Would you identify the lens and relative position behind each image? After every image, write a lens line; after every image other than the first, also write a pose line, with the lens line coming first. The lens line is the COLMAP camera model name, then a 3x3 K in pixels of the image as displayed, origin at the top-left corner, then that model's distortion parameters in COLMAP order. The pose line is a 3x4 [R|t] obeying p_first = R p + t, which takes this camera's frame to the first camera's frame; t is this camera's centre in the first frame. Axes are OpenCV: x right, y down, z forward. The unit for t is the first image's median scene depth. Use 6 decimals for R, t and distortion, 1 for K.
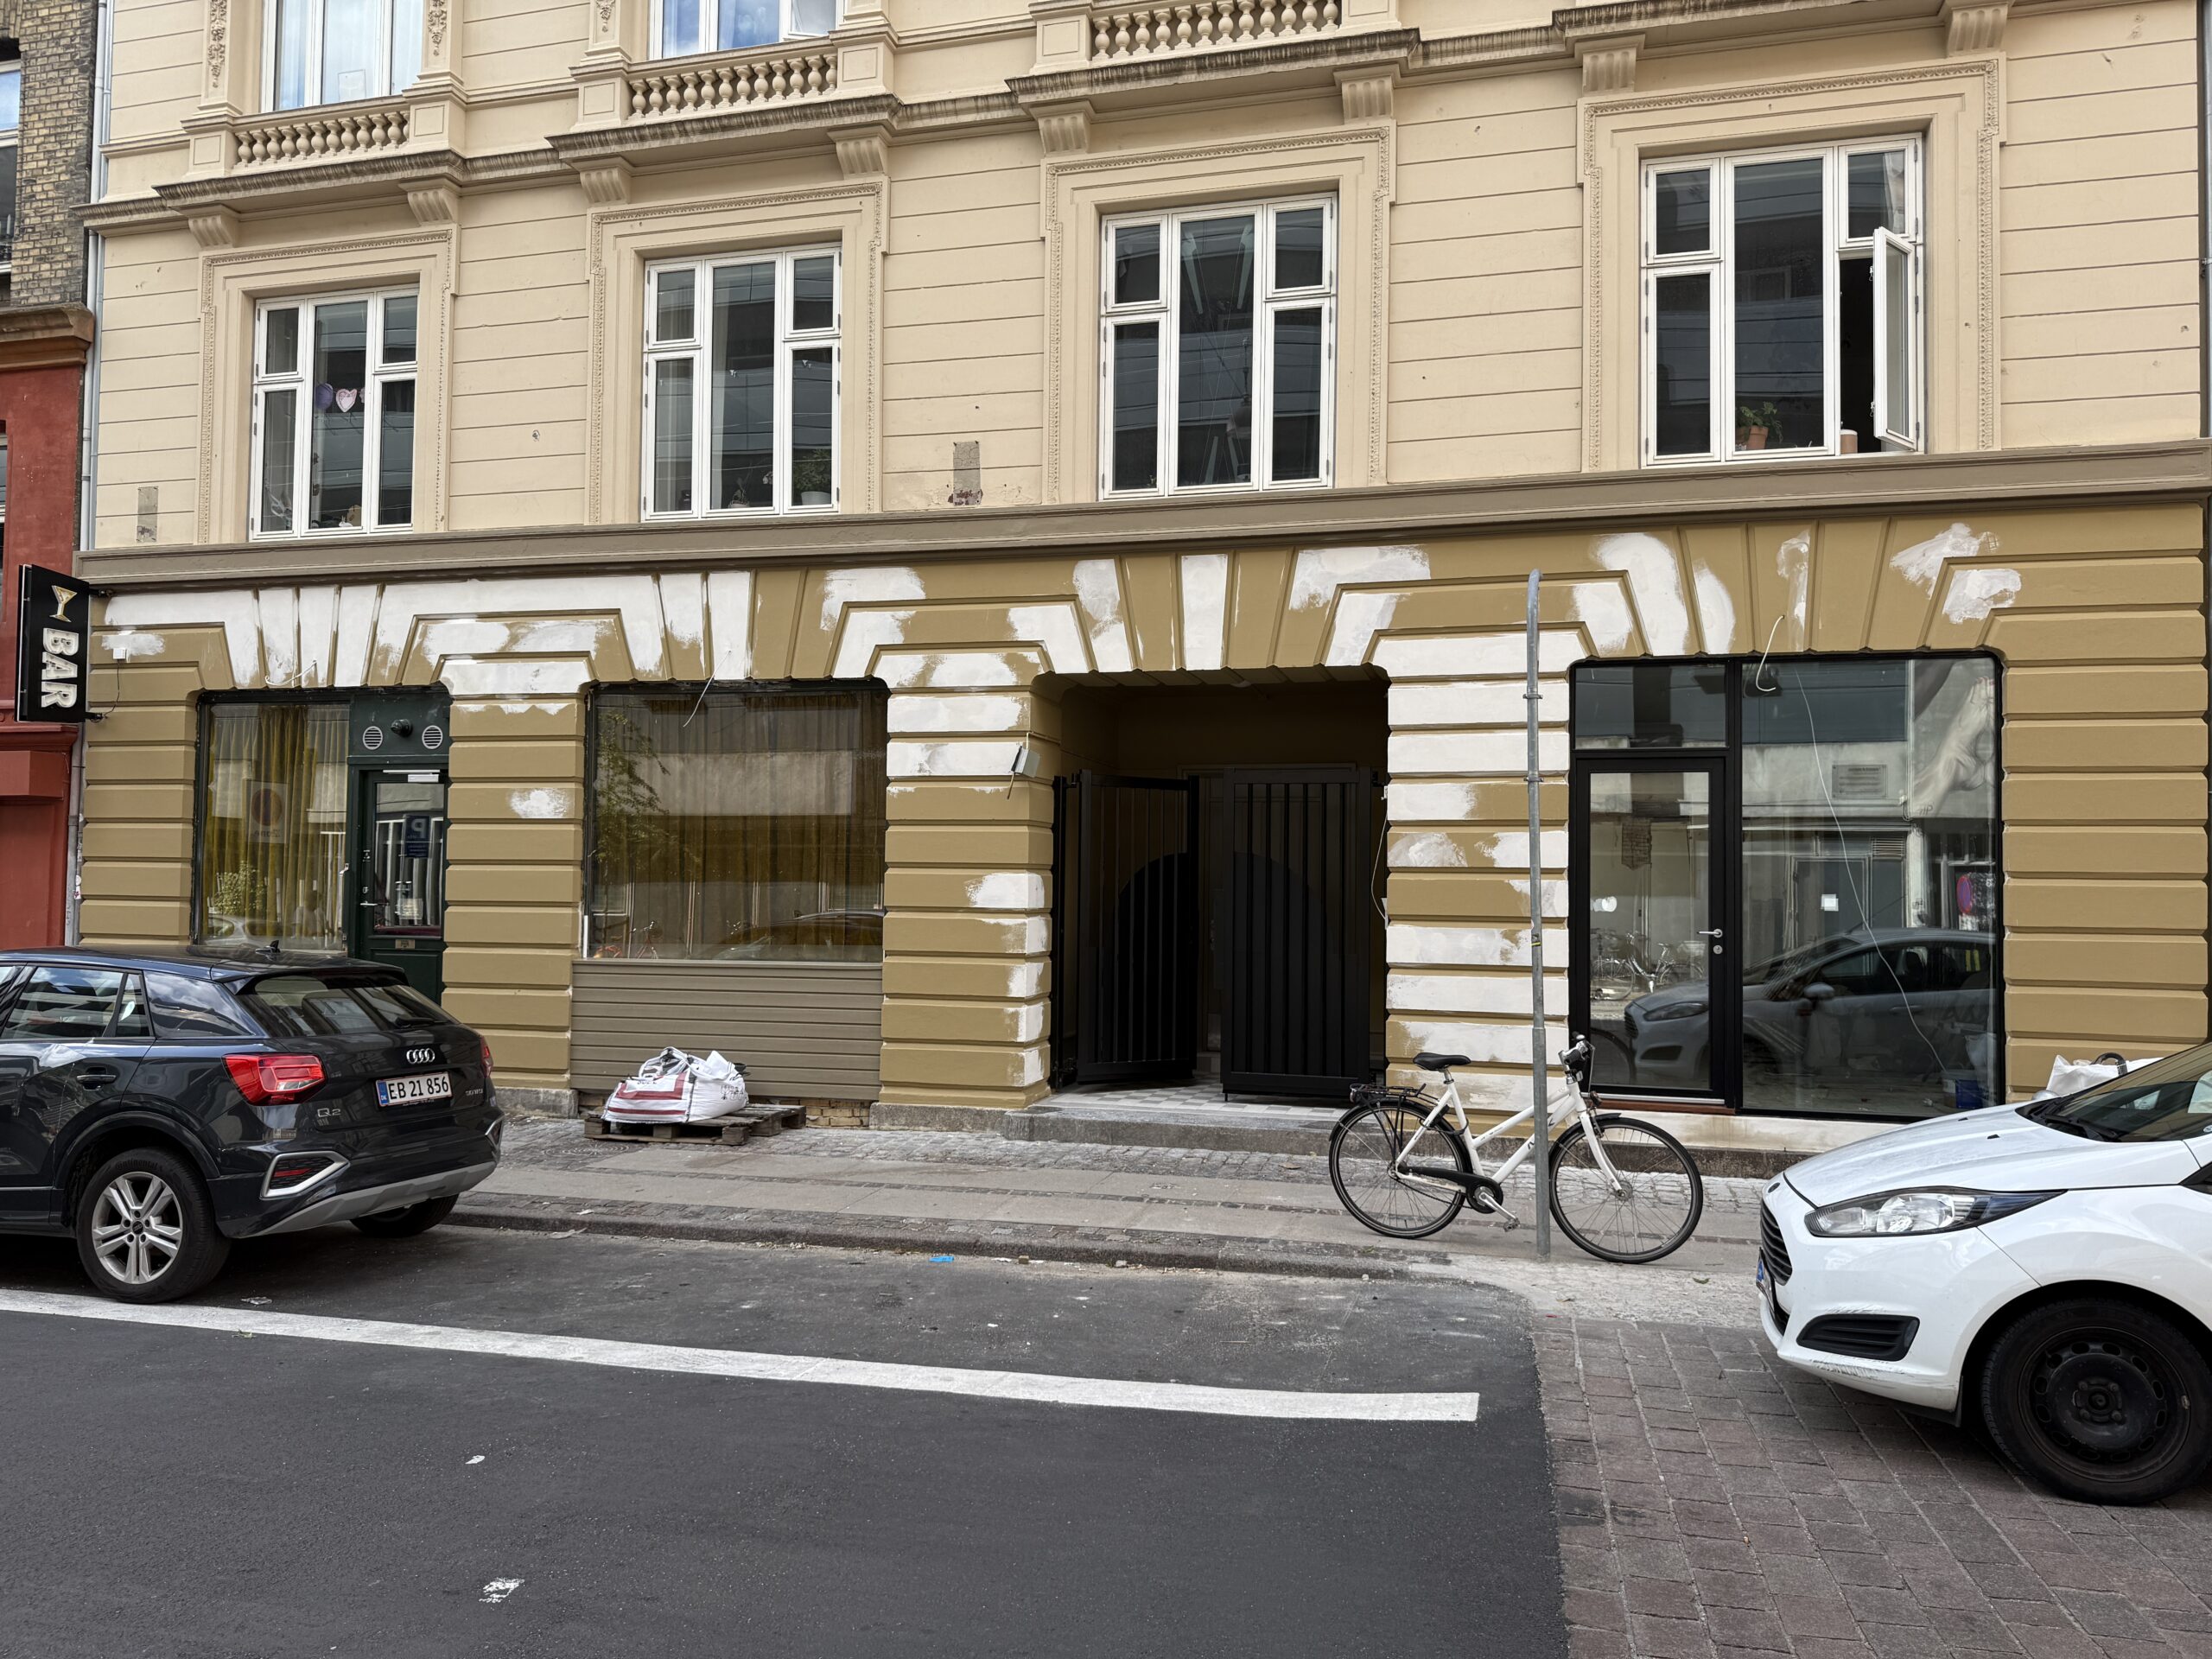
lens RADIAL K [[1577.7, 0, 1095.3], [0, 1577.7, 837.4], [0, 0, 1]] dist [0.032240, -0.036638]
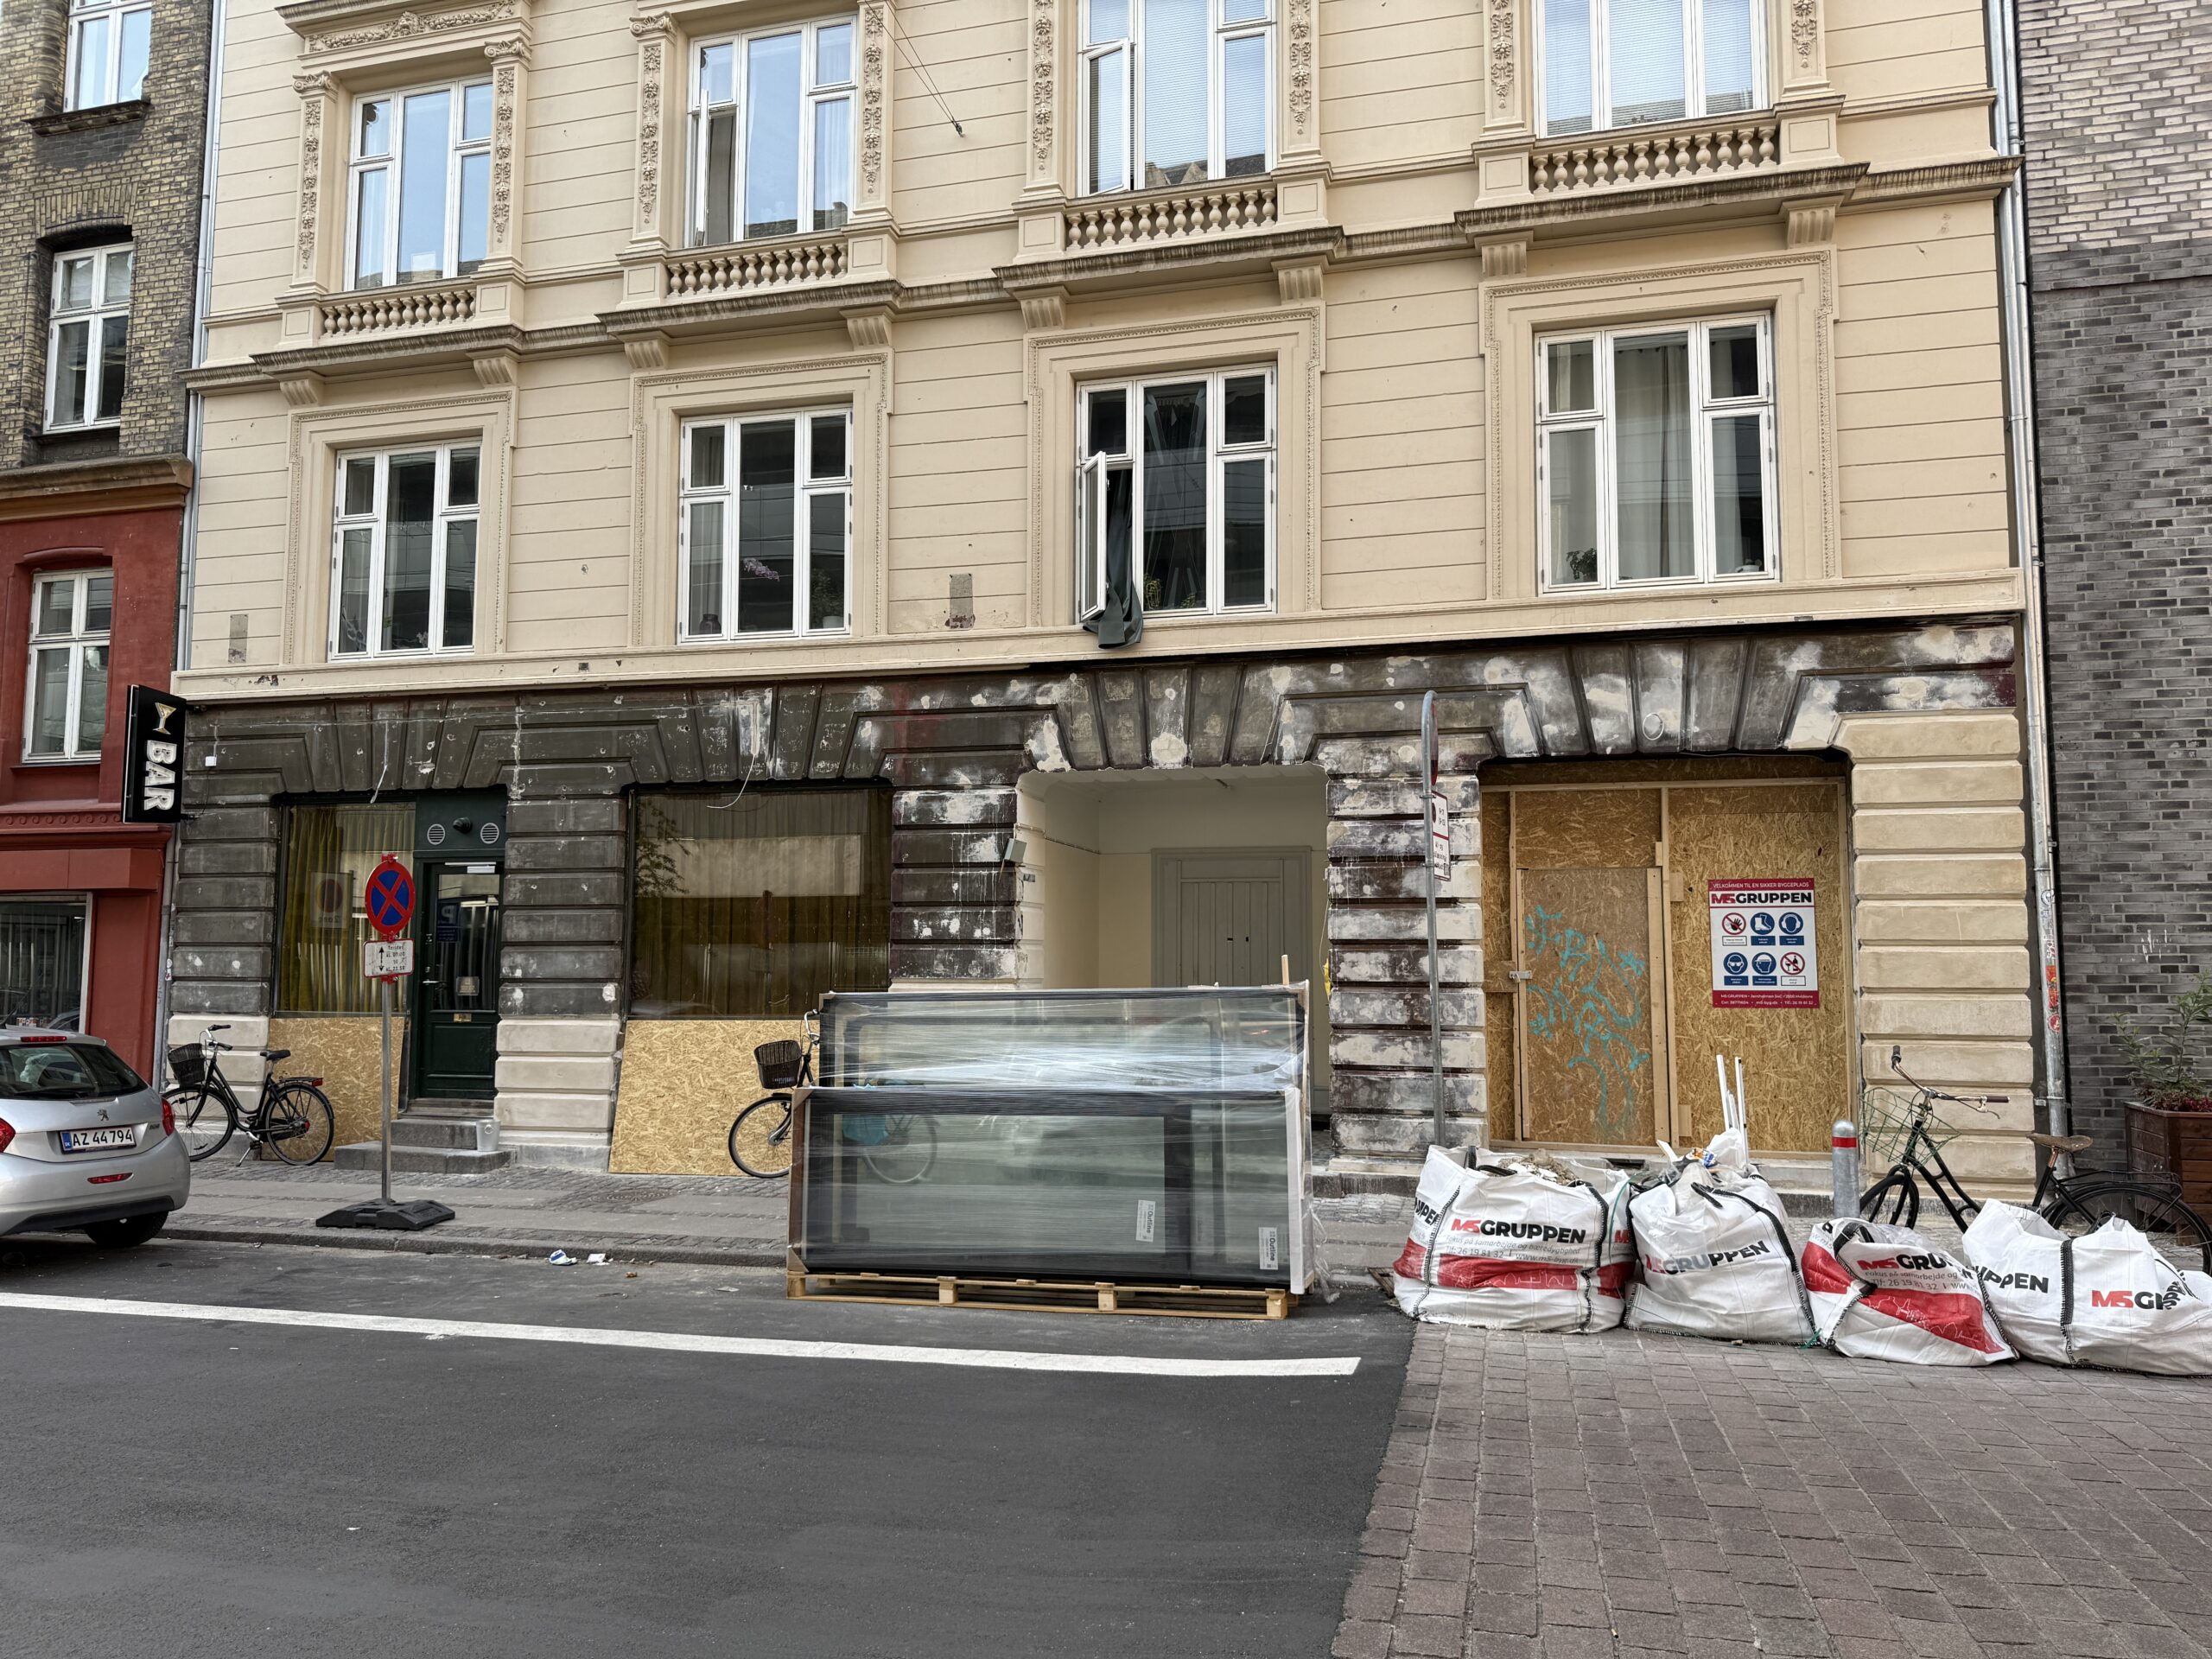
lens RADIAL K [[1577.7, 0, 1087.2], [0, 1577.7, 829.0], [0, 0, 1]] dist [0.032240, -0.036638]
pose [[0.999917, -0.009360, -0.008827, 0.018073], [0.008864, 0.998466, -0.054655, -0.000900], [0.009325, 0.054573, 0.998466, -0.128182]]
